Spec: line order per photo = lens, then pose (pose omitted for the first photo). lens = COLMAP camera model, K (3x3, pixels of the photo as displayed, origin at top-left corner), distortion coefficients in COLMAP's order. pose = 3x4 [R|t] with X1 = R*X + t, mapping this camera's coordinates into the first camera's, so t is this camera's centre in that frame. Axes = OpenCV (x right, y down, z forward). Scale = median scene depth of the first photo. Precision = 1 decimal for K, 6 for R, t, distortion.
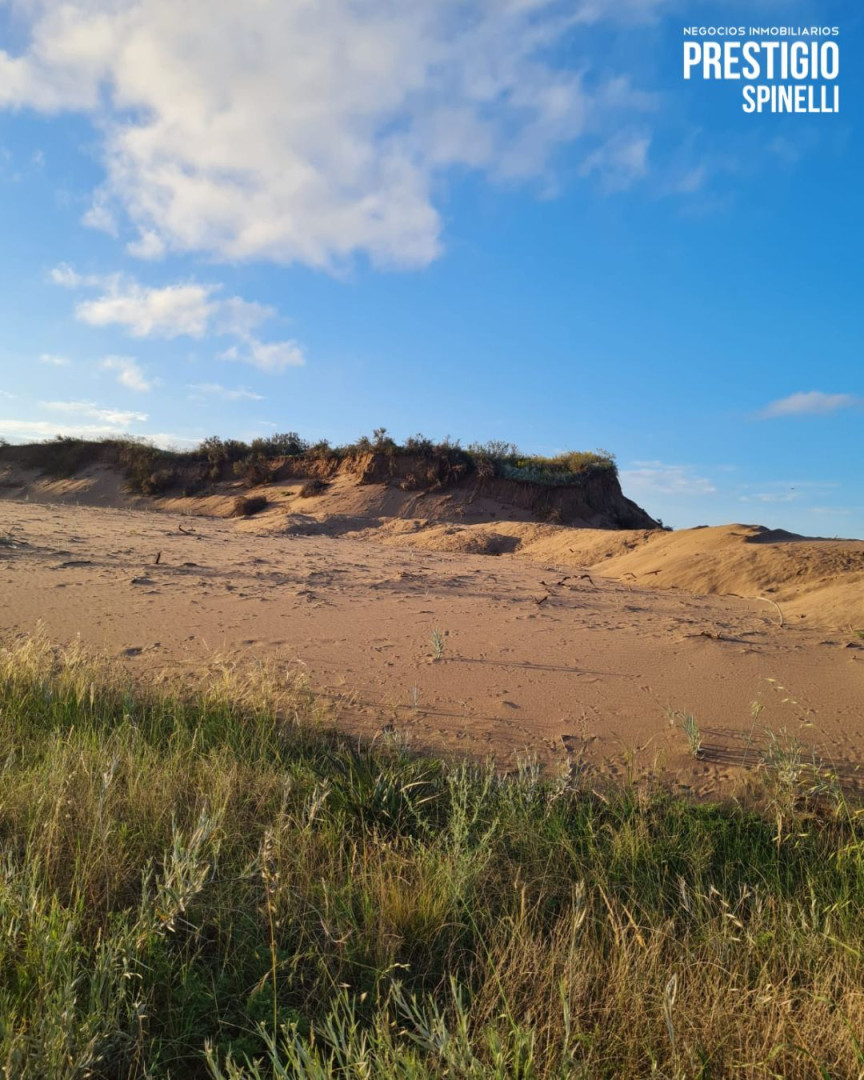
lens RADIAL K [[888.2, 0, 441.5], [0, 888.2, 523.9], [0, 0, 1]] dist [0.087821, -0.043321]
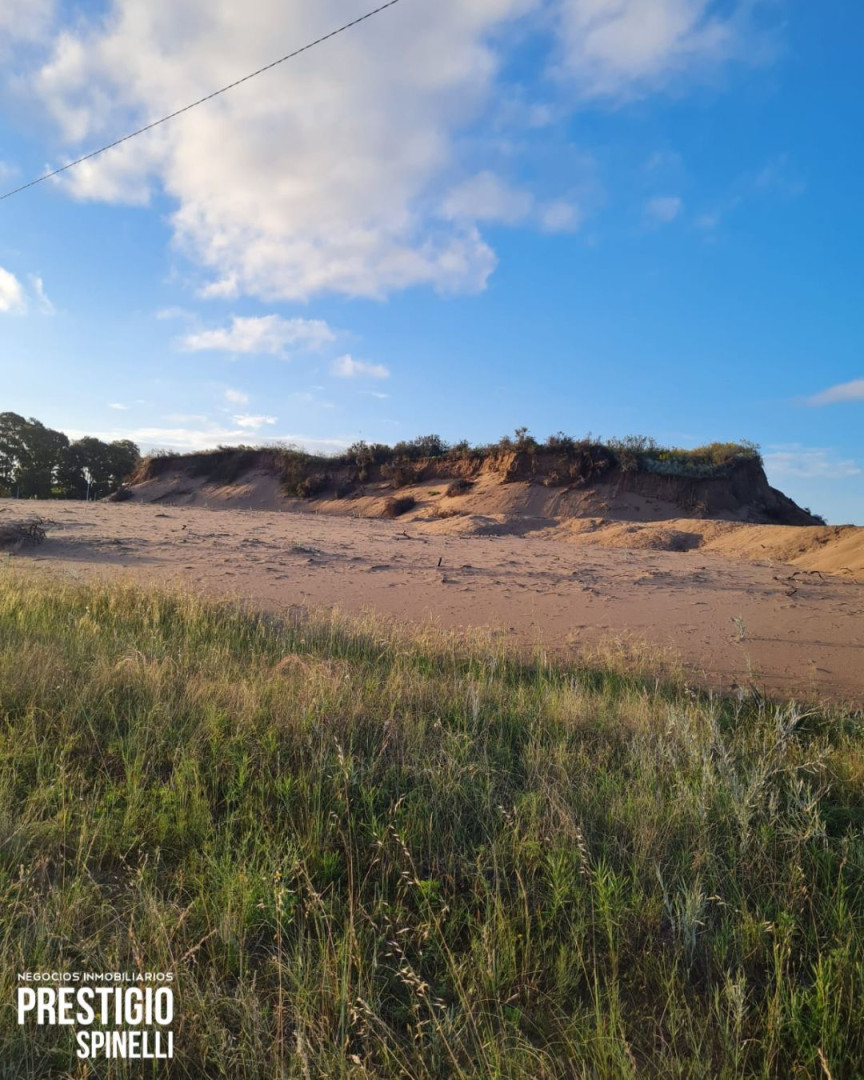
lens RADIAL K [[888.2, 0, 433.5], [0, 888.2, 536.3], [0, 0, 1]] dist [0.087821, -0.043321]
pose [[0.990699, -0.021723, -0.134329, -0.034882], [0.024716, 0.999481, 0.020649, -0.004949], [0.133811, -0.023777, 0.990722, -0.047767]]
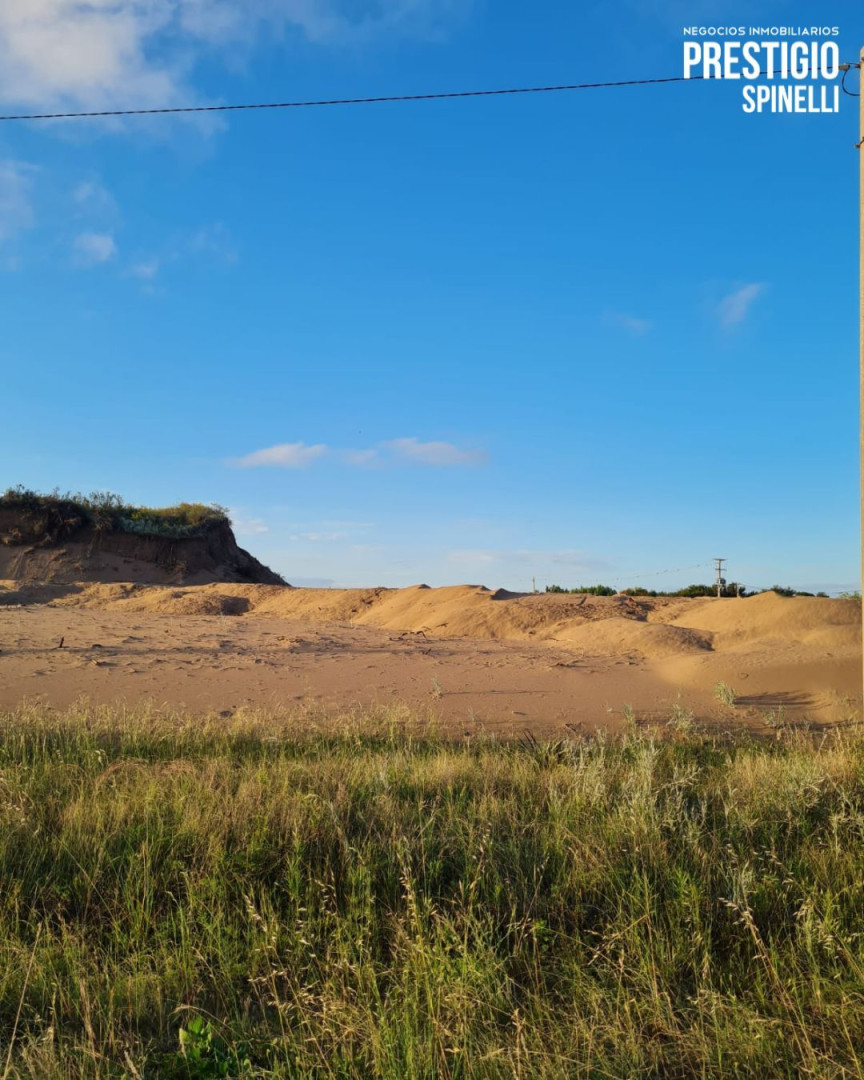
lens RADIAL K [[888.2, 0, 437.5], [0, 888.2, 544.1], [0, 0, 1]] dist [0.087821, -0.043321]
pose [[0.878616, -0.022130, 0.477016, -0.096417], [0.032183, 0.999399, -0.012912, -0.012289], [-0.476444, 0.026696, 0.878800, -0.051129]]
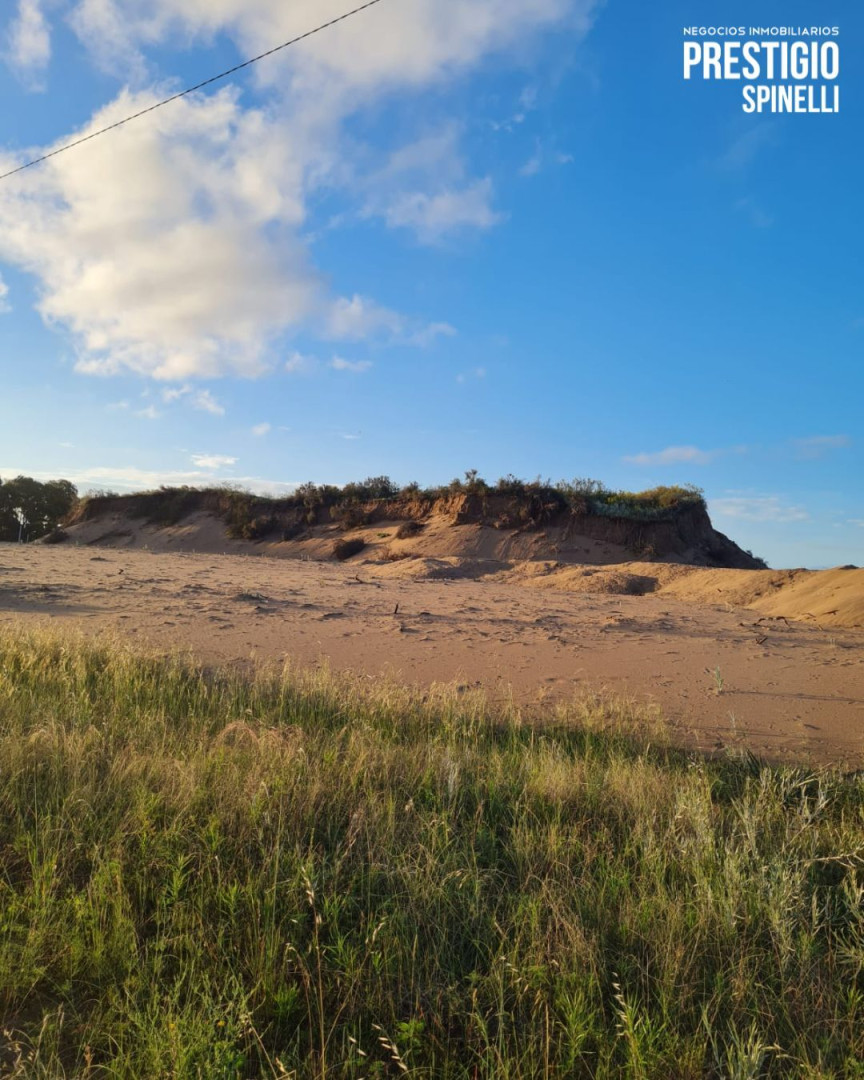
lens RADIAL K [[888.2, 0, 450.5], [0, 888.2, 540.7], [0, 0, 1]] dist [0.087821, -0.043321]
pose [[0.998058, -0.026584, -0.056339, -0.038836], [0.025528, 0.999486, -0.019381, -0.005789], [0.056825, 0.017905, 0.998224, -0.035964]]
